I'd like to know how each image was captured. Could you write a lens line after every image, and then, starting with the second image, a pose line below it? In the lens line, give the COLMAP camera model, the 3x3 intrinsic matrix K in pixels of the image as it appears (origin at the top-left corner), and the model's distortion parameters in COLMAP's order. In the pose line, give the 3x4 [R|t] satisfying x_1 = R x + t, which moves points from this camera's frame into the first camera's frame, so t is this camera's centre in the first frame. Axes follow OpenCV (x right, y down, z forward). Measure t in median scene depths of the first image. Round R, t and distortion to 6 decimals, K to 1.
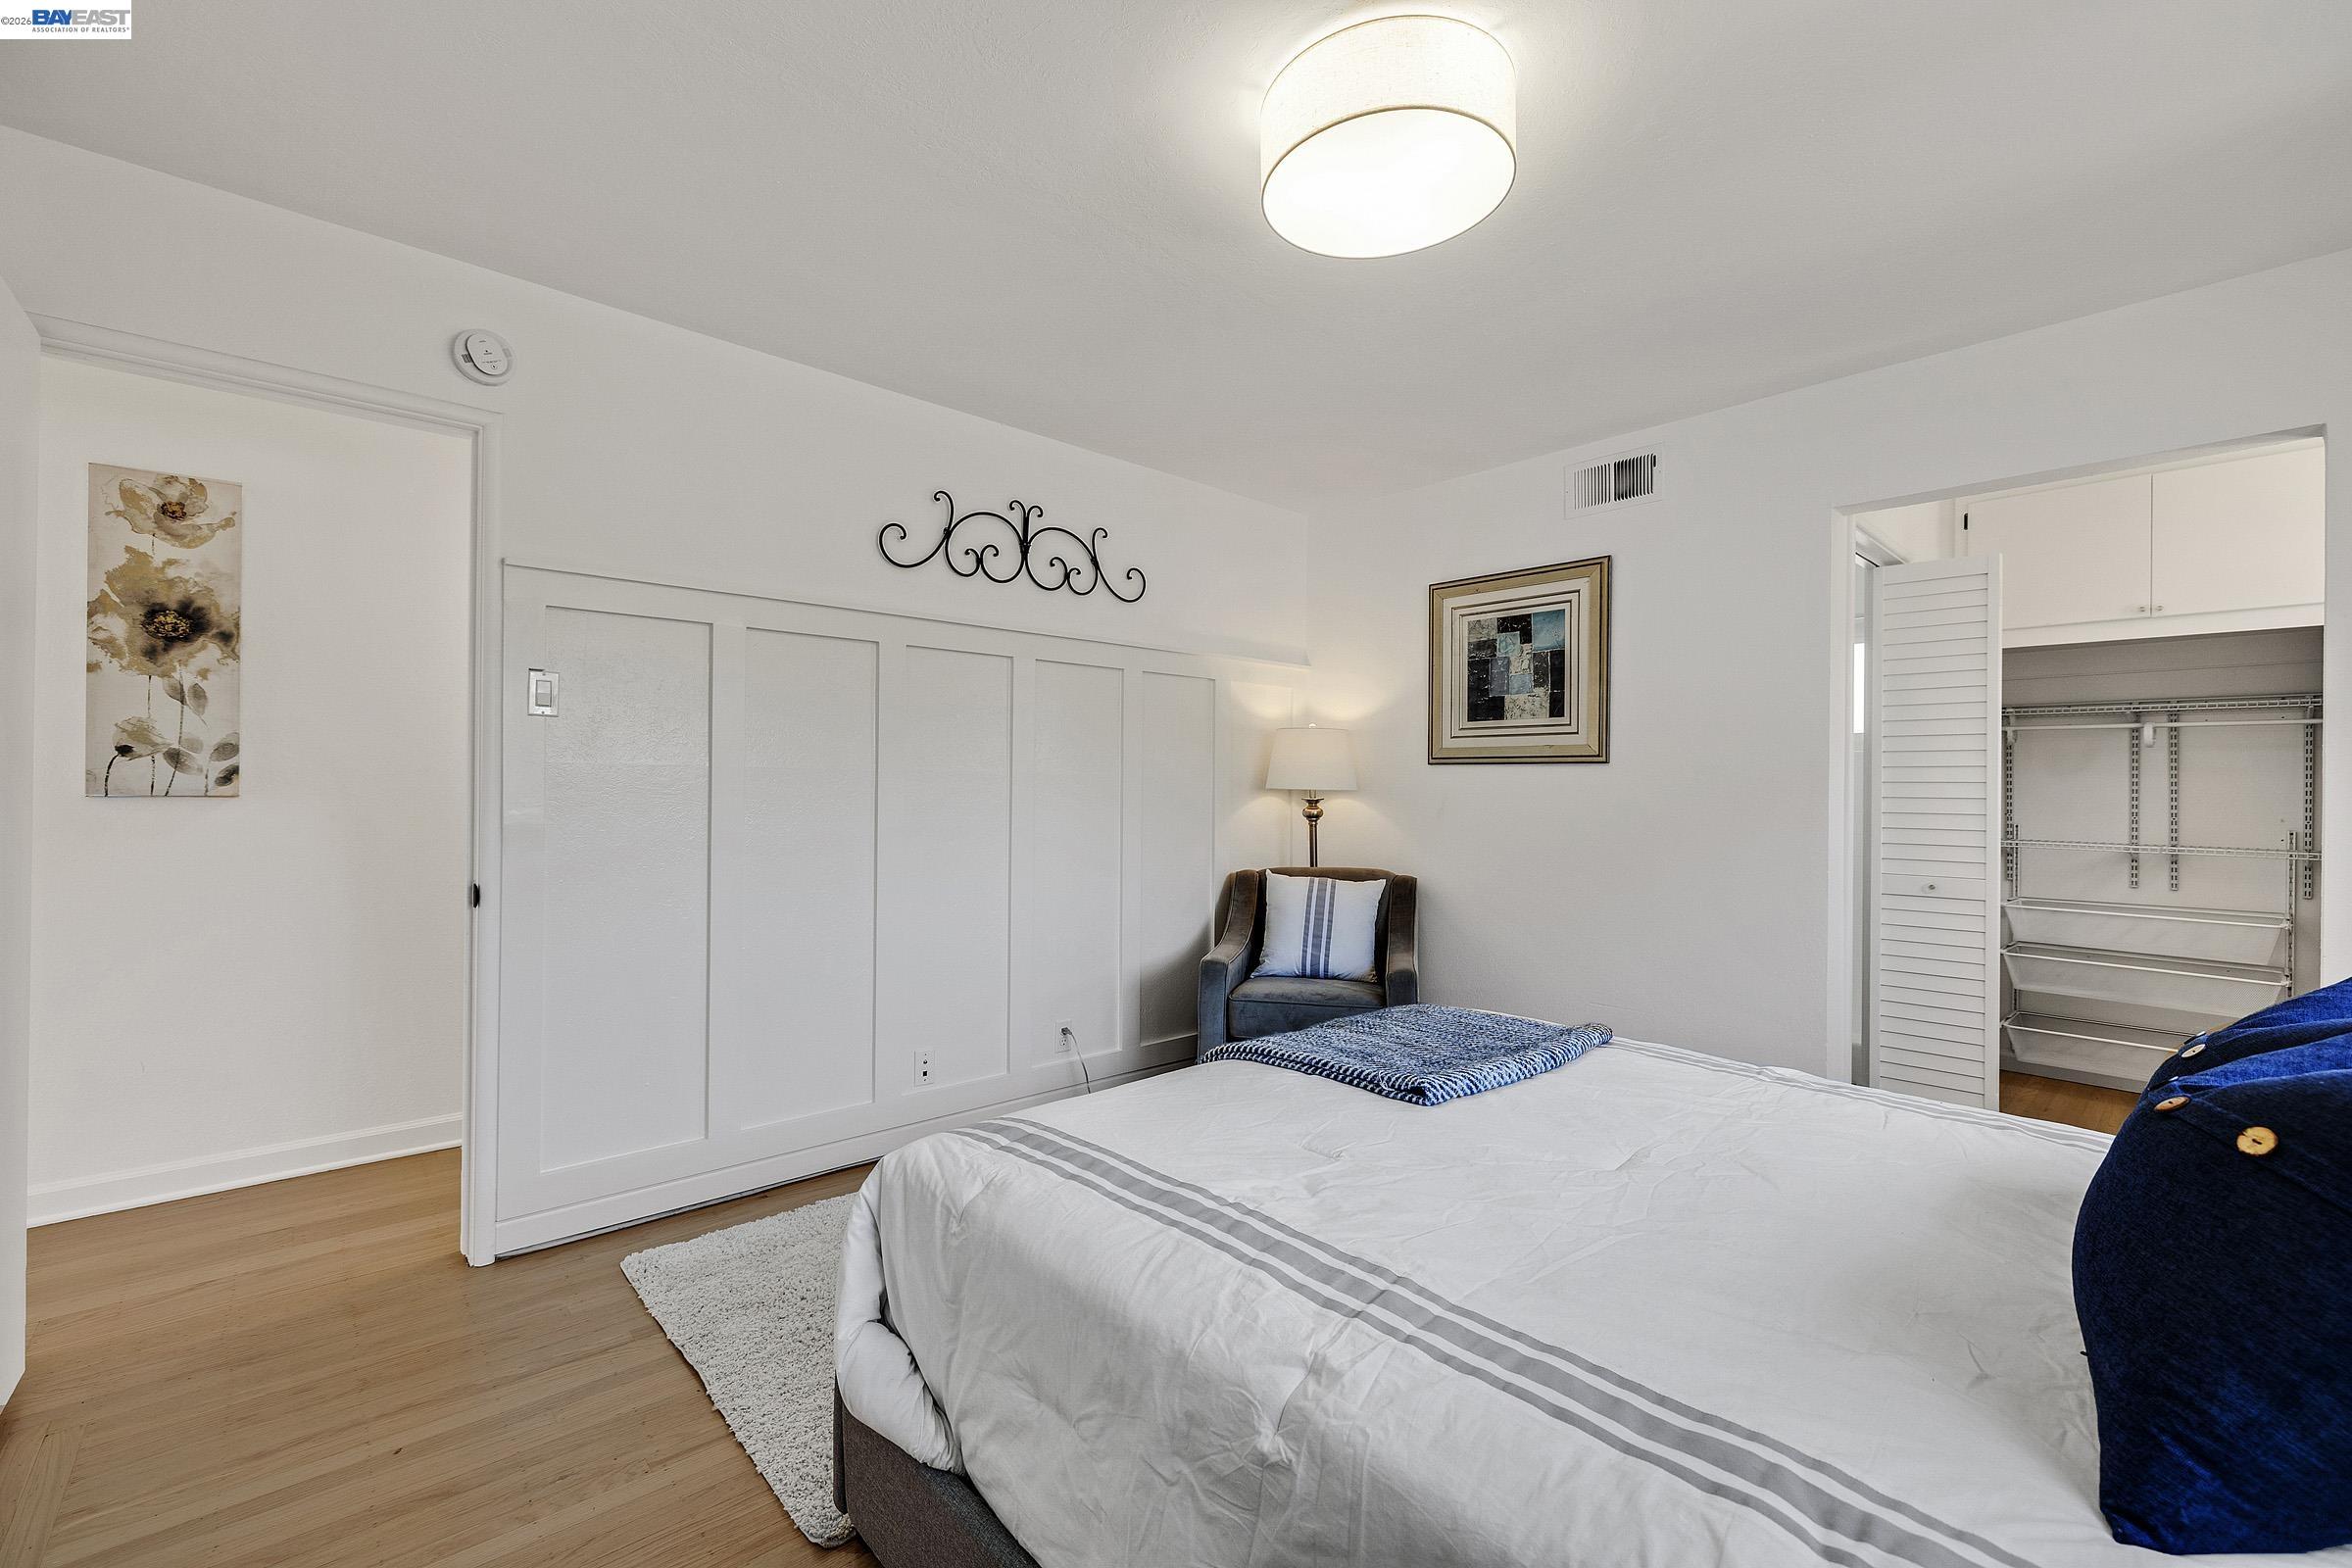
lens RADIAL K [[979.8, 0, 1155.0], [0, 979.8, 776.6], [0, 0, 1]] dist [-0.004098, -0.000450]
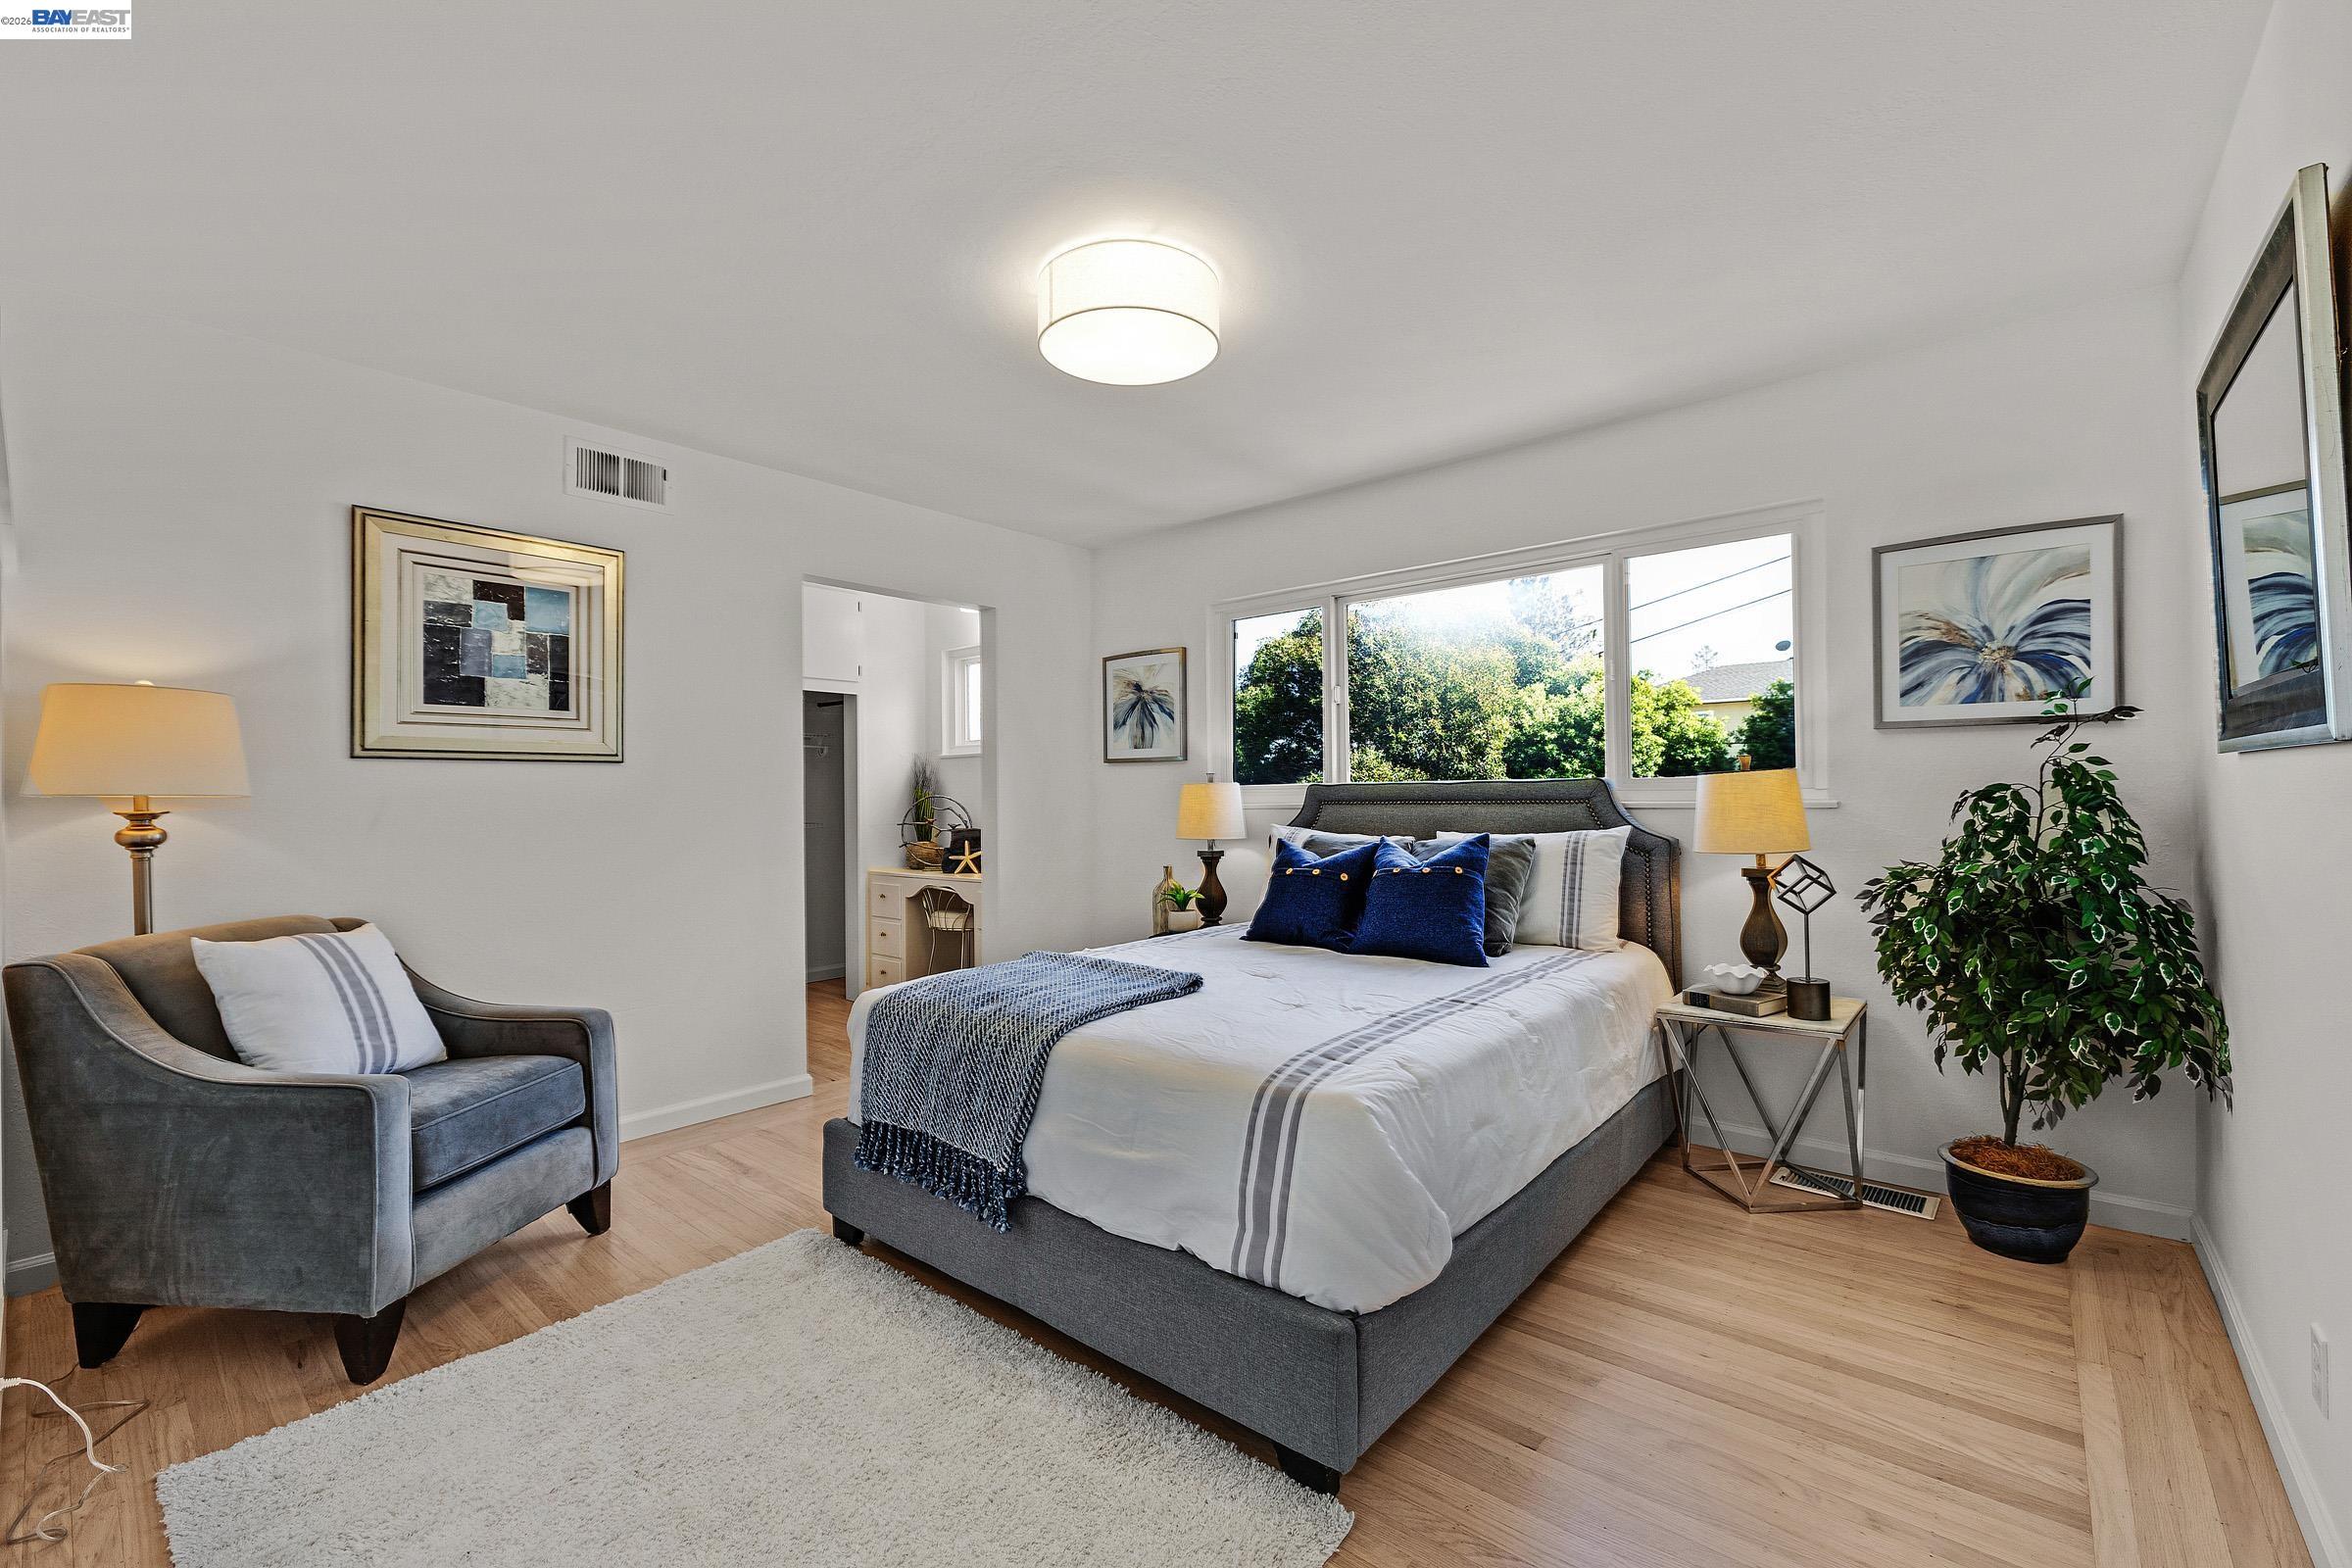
lens RADIAL K [[979.8, 0, 1184.4], [0, 979.8, 784.4], [0, 0, 1]] dist [-0.004098, -0.000450]
pose [[-0.146637, -0.004018, 0.989182, -0.536045], [-0.005559, 0.999979, 0.003238, 0.001008], [-0.989175, -0.005024, -0.146656, 0.535506]]
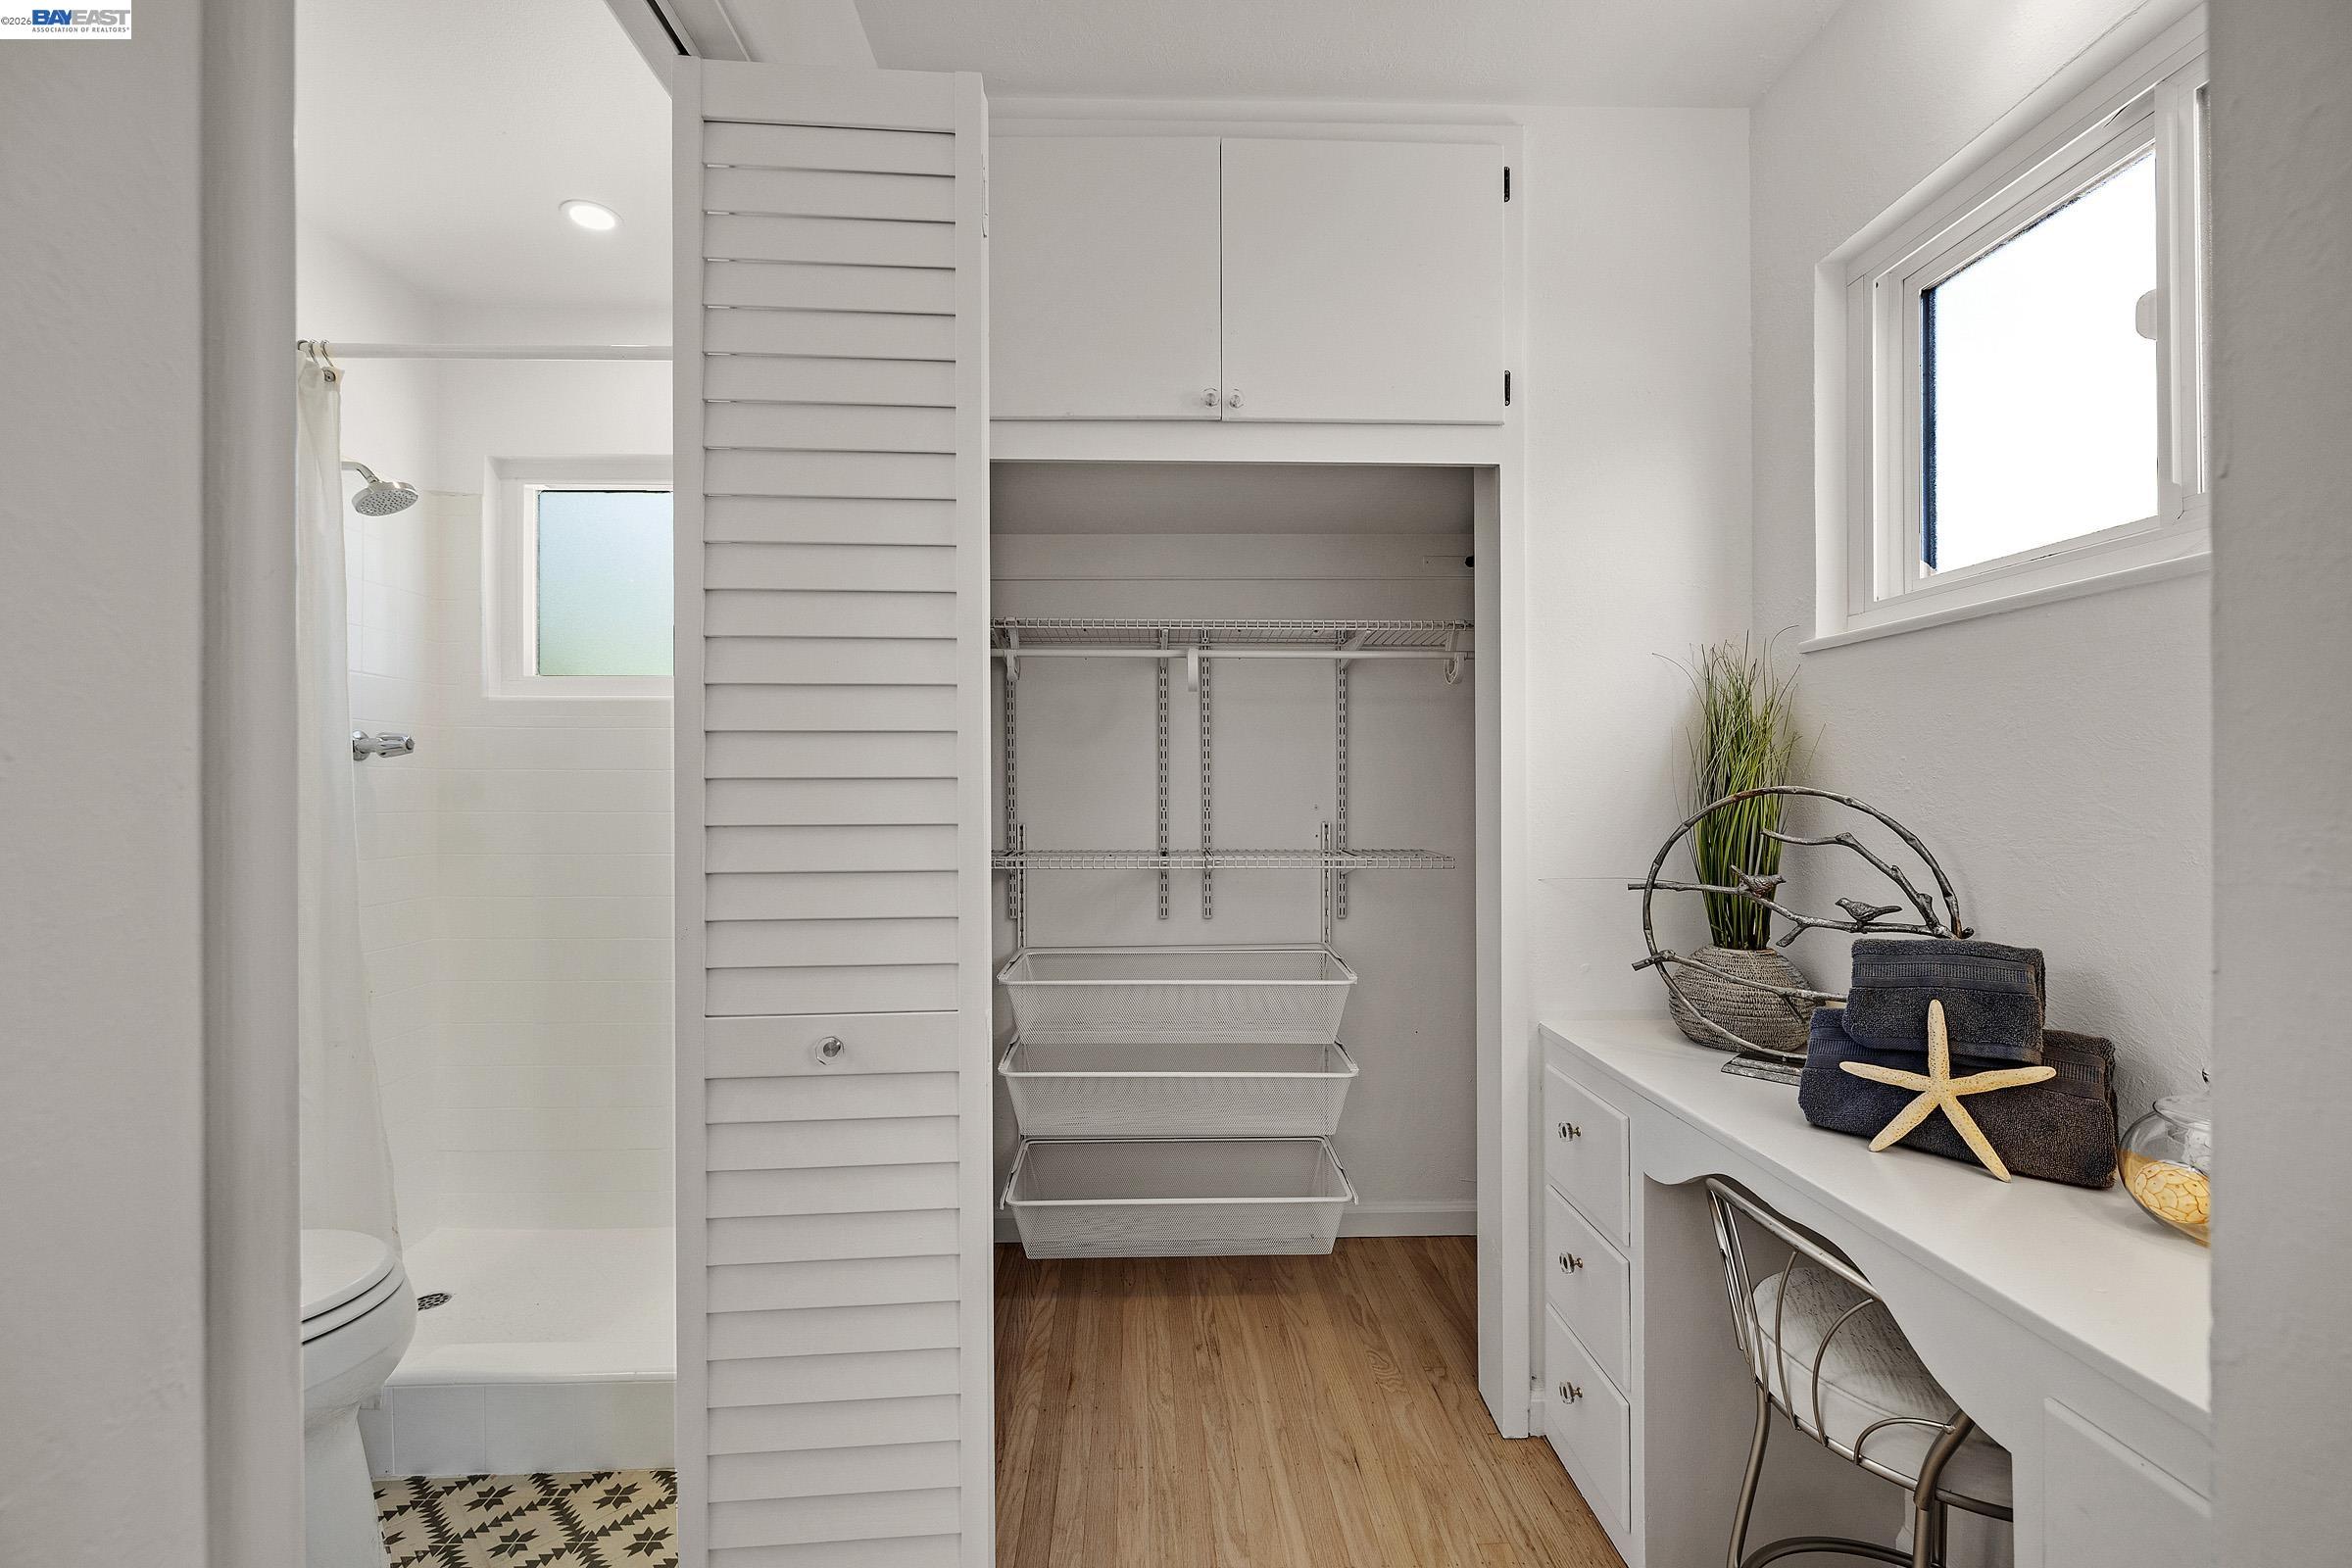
lens RADIAL K [[979.8, 0, 1175.9], [0, 979.8, 783.2], [0, 0, 1]] dist [-0.004098, -0.000450]
pose [[0.635563, -0.017188, 0.771858, 0.556302], [0.004551, 0.999818, 0.018517, 0.014658], [-0.772036, -0.008256, 0.635526, 0.631800]]
